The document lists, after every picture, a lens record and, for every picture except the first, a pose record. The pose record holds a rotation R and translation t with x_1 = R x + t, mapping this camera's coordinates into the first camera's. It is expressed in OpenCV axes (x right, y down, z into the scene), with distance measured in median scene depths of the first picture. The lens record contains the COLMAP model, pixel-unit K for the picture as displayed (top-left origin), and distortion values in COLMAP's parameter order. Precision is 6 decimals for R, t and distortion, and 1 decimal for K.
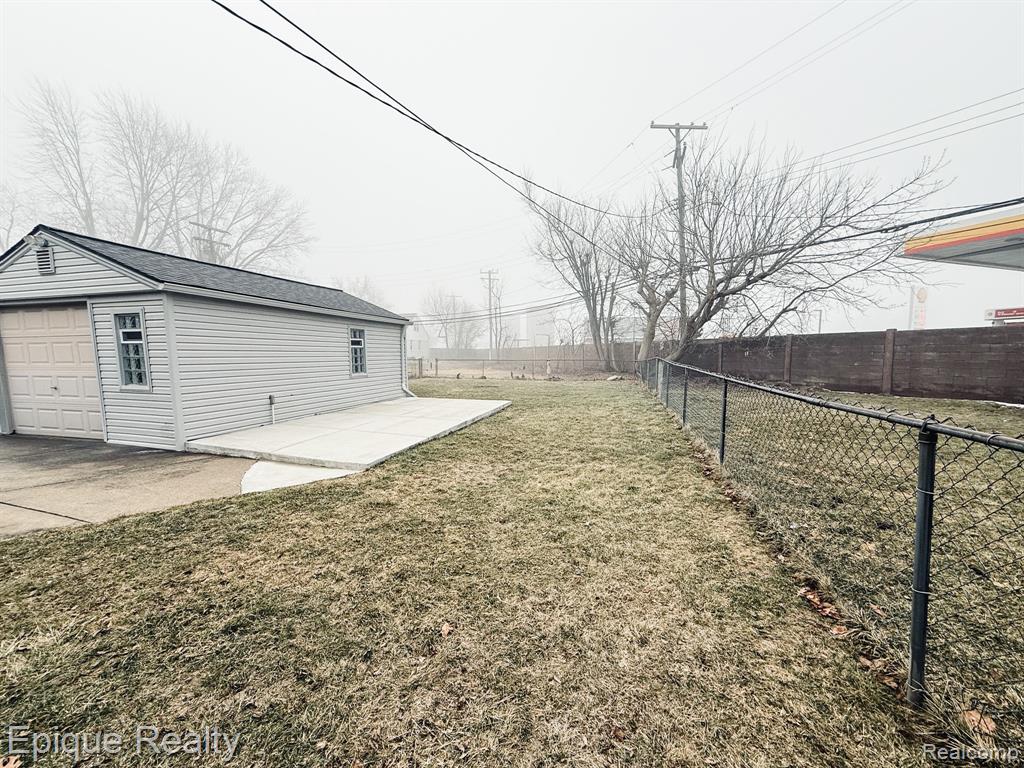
lens RADIAL K [[407.4, 0, 504.3], [0, 407.4, 383.2], [0, 0, 1]] dist [-0.003385, -0.000214]
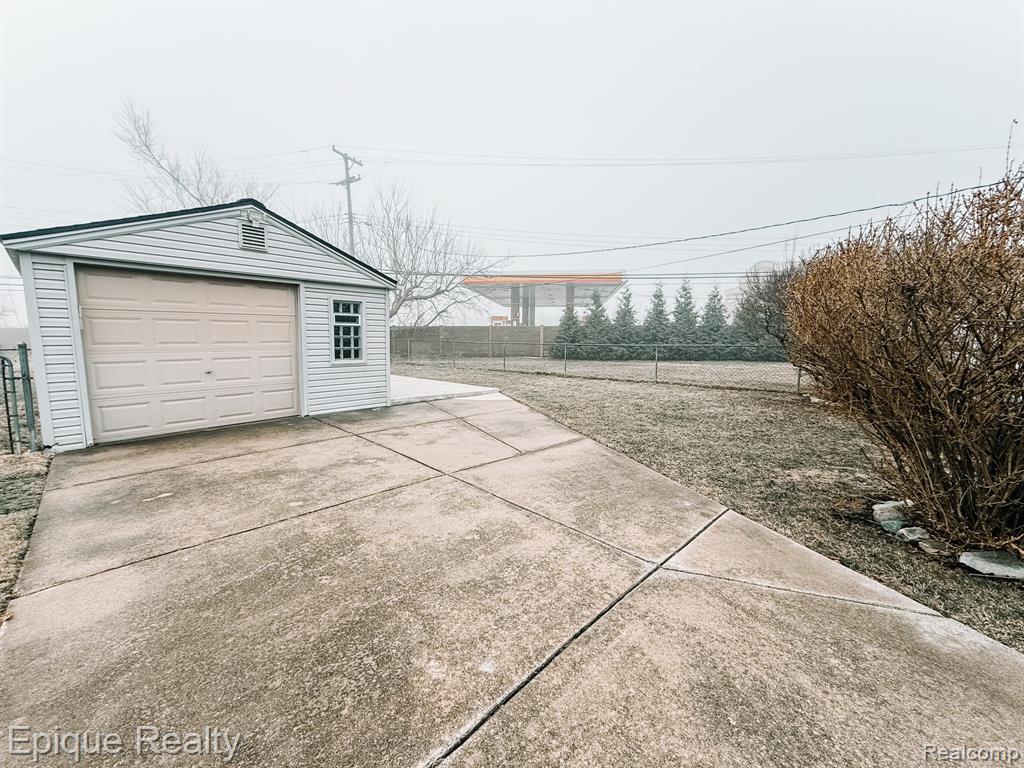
lens RADIAL K [[407.4, 0, 504.3], [0, 407.4, 383.2], [0, 0, 1]] dist [-0.003385, -0.000214]
pose [[0.445276, -0.095841, 0.890249, -1.773310], [0.061606, 0.995178, 0.076323, 0.009145], [-0.893272, 0.020860, 0.449033, 0.033636]]
